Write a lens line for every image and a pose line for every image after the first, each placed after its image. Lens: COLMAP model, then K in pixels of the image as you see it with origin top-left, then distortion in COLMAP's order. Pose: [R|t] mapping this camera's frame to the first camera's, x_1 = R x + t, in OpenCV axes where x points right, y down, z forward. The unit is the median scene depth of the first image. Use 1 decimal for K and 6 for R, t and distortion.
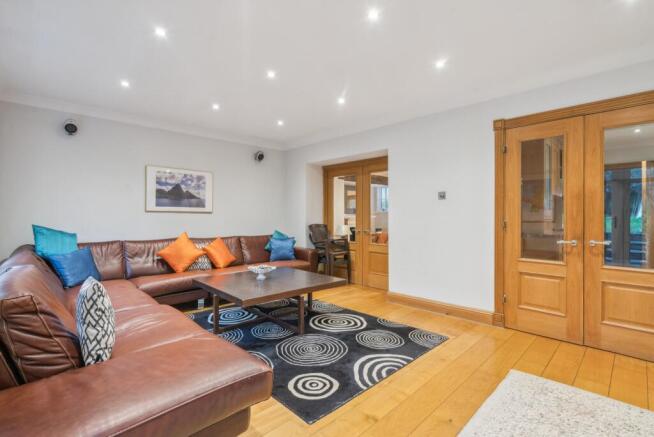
lens RADIAL K [[310.8, 0, 327.7], [0, 310.8, 215.1], [0, 0, 1]] dist [0.001737, -0.000082]
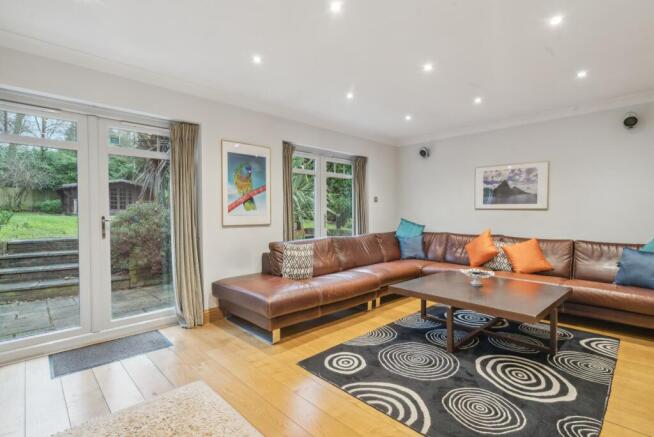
lens RADIAL K [[310.8, 0, 327.7], [0, 310.8, 215.1], [0, 0, 1]] dist [0.001737, -0.000082]
pose [[-0.001541, 0.006012, -0.999981, 0.529948], [-0.000881, 0.999982, 0.006013, 0.003690], [0.999998, 0.000891, -0.001536, 0.461825]]
